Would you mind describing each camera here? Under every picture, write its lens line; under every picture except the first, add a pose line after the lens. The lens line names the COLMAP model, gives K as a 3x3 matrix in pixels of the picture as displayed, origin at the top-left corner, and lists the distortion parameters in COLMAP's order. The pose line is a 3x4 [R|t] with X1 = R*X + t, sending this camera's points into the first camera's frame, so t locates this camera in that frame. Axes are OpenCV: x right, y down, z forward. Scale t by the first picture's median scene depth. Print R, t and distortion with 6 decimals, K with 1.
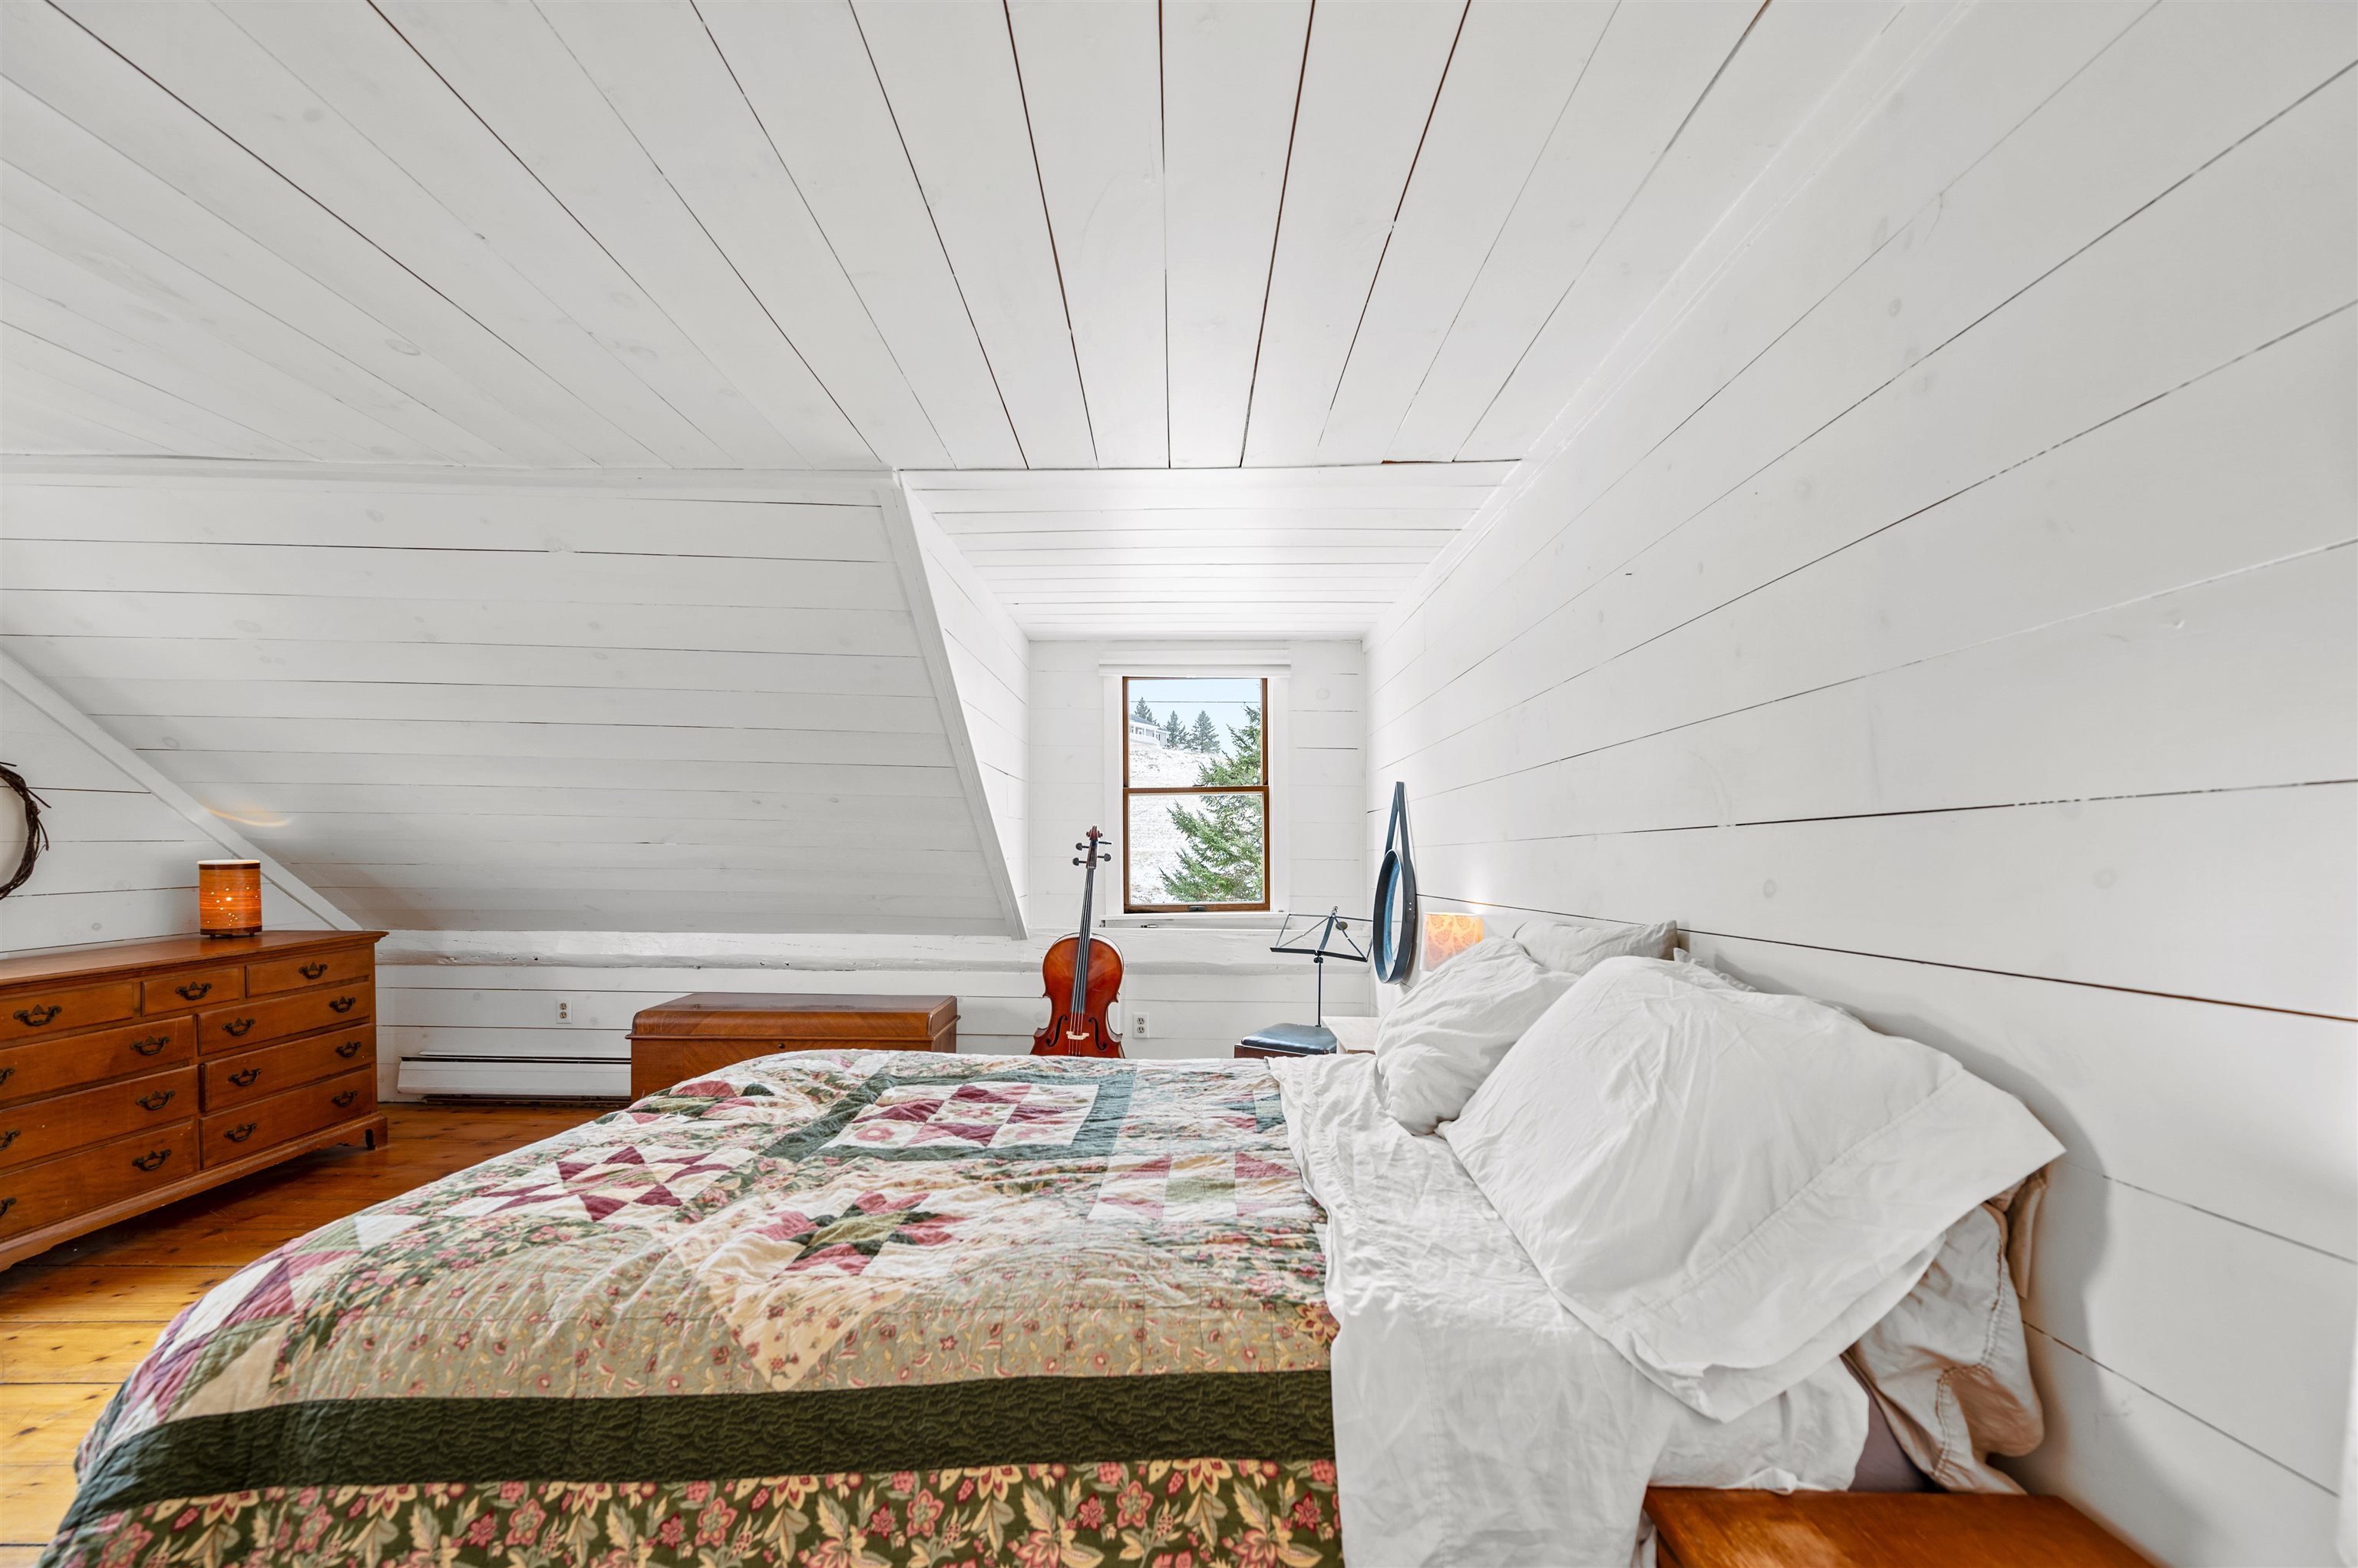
lens RADIAL K [[939.3, 0, 1160.4], [0, 939.3, 853.0], [0, 0, 1]] dist [-0.000631, 0.000371]
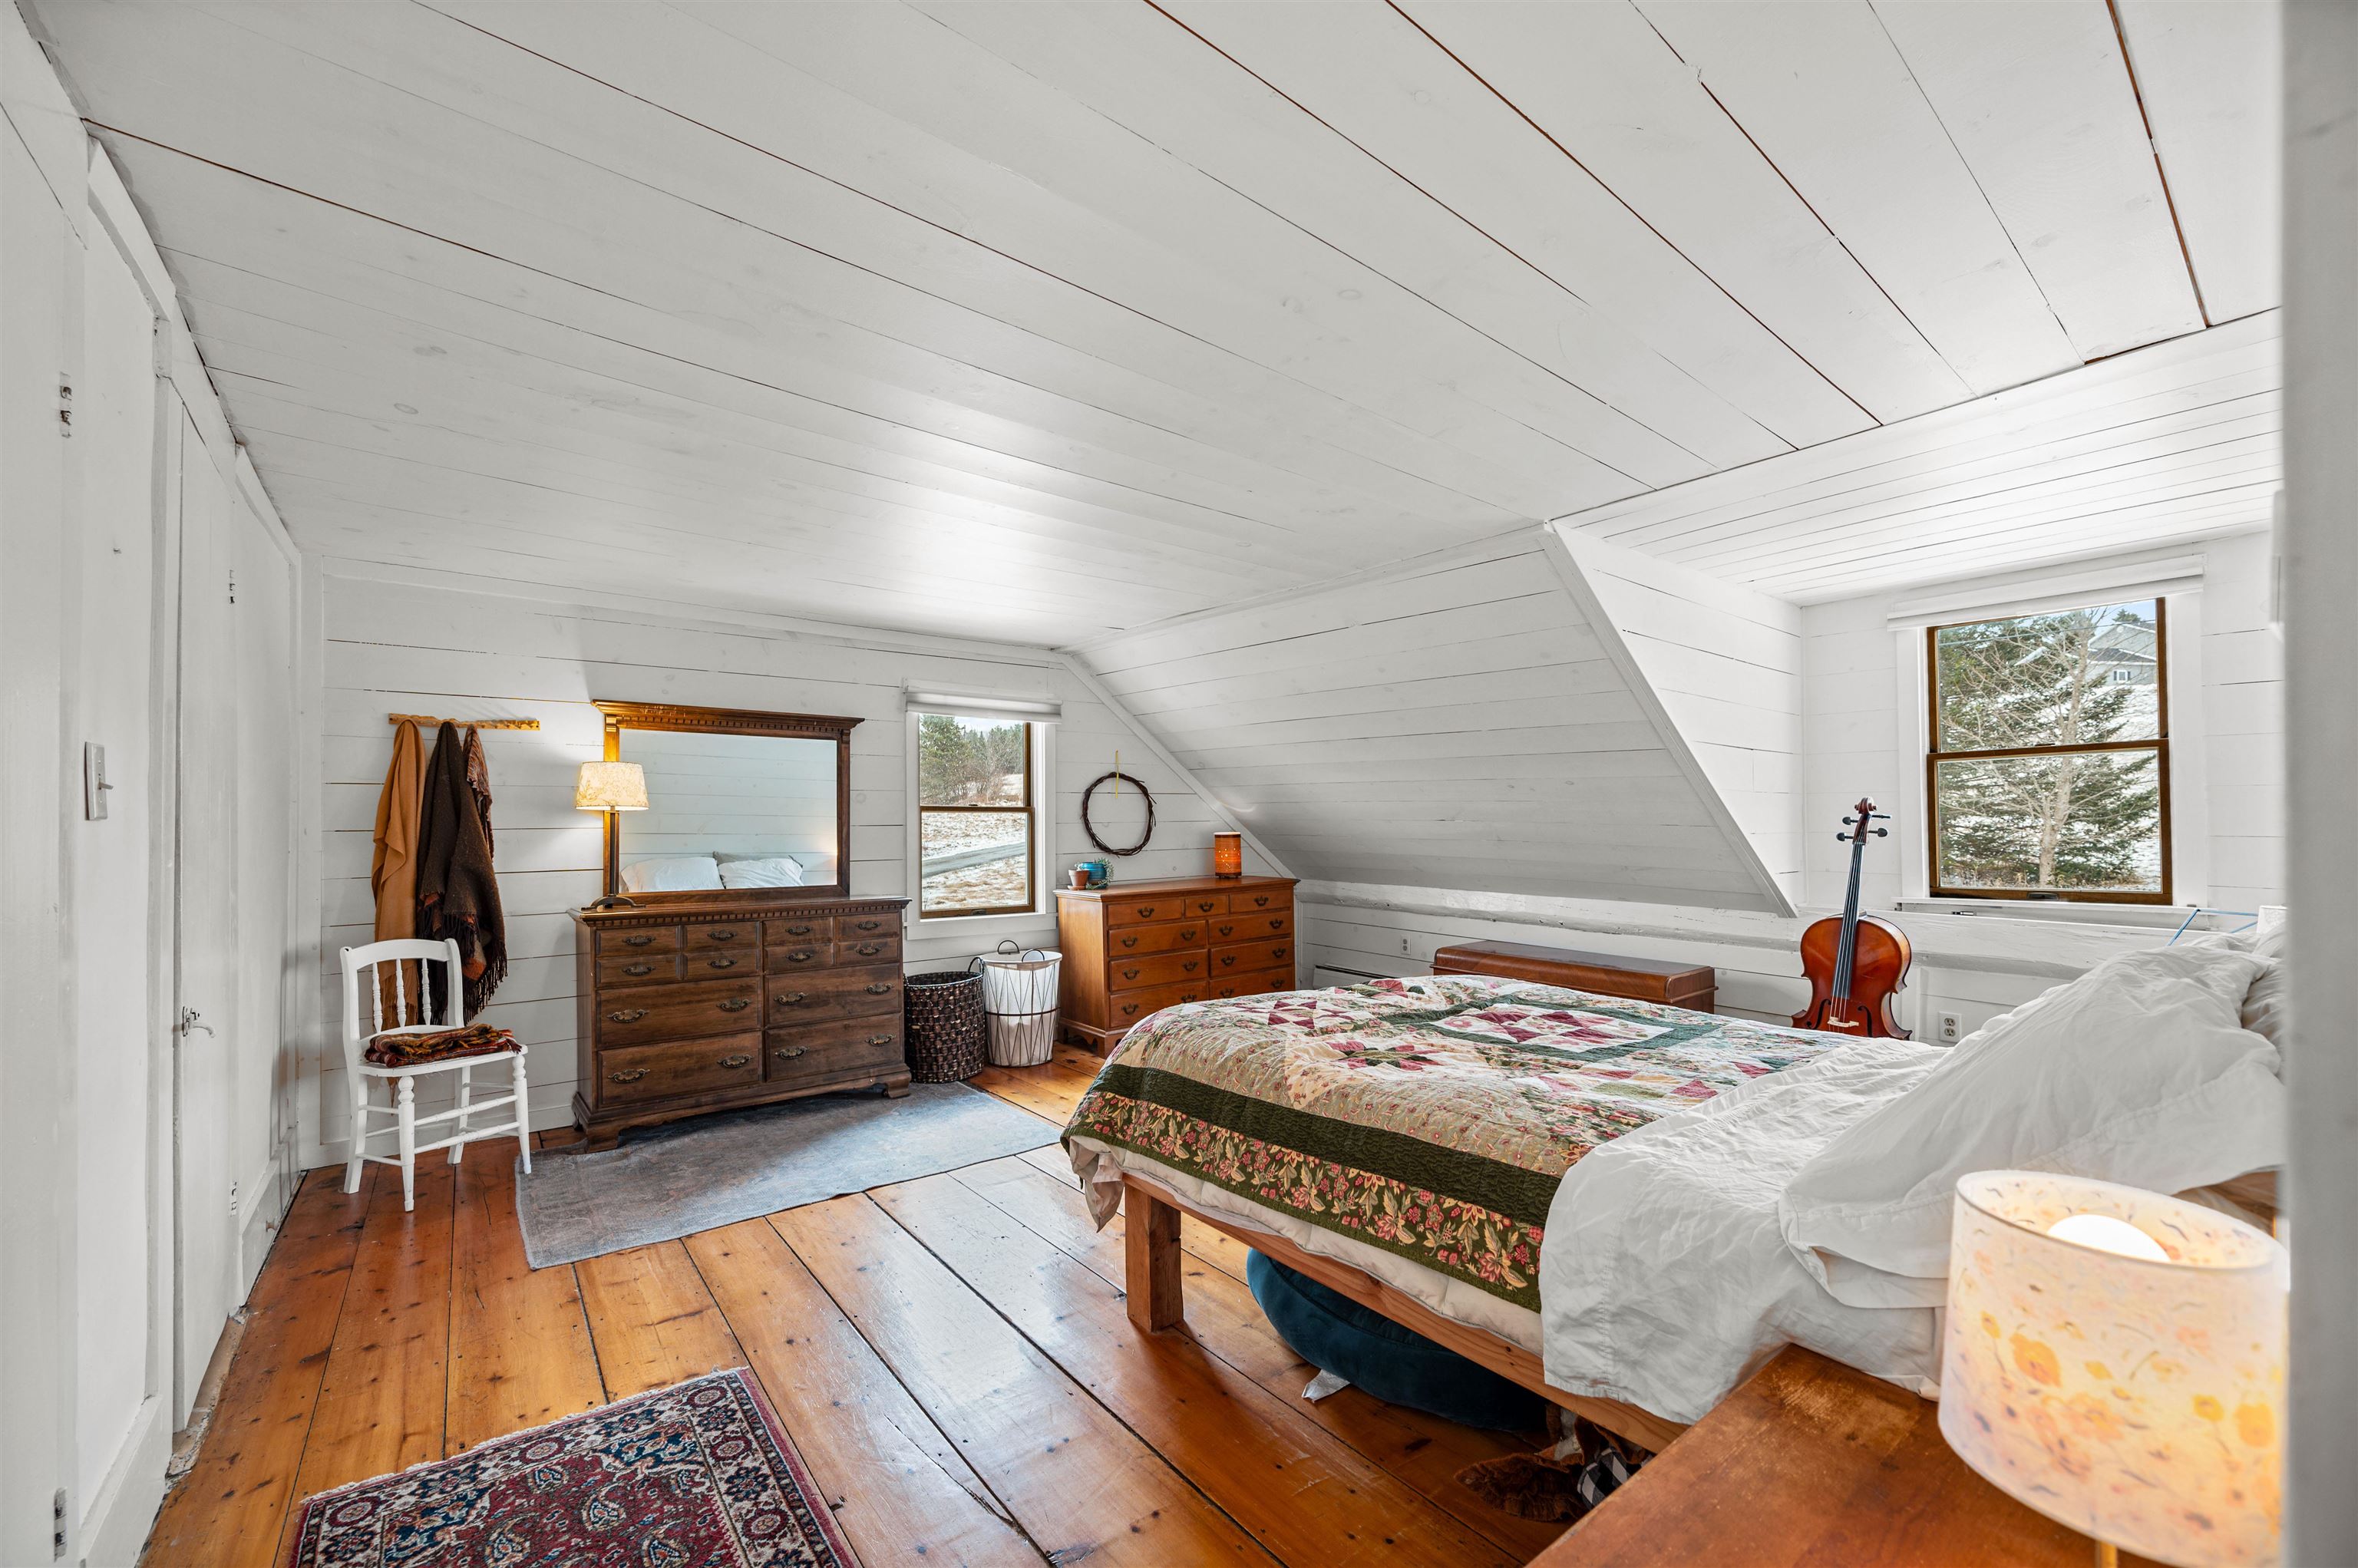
lens RADIAL K [[939.3, 0, 1223.0], [0, 939.3, 824.3], [0, 0, 1]] dist [-0.000631, 0.000371]
pose [[0.651452, -0.004119, -0.758679, 0.570968], [-0.000265, 0.999984, -0.005656, 0.005134], [0.758690, 0.003886, 0.651441, -0.211707]]
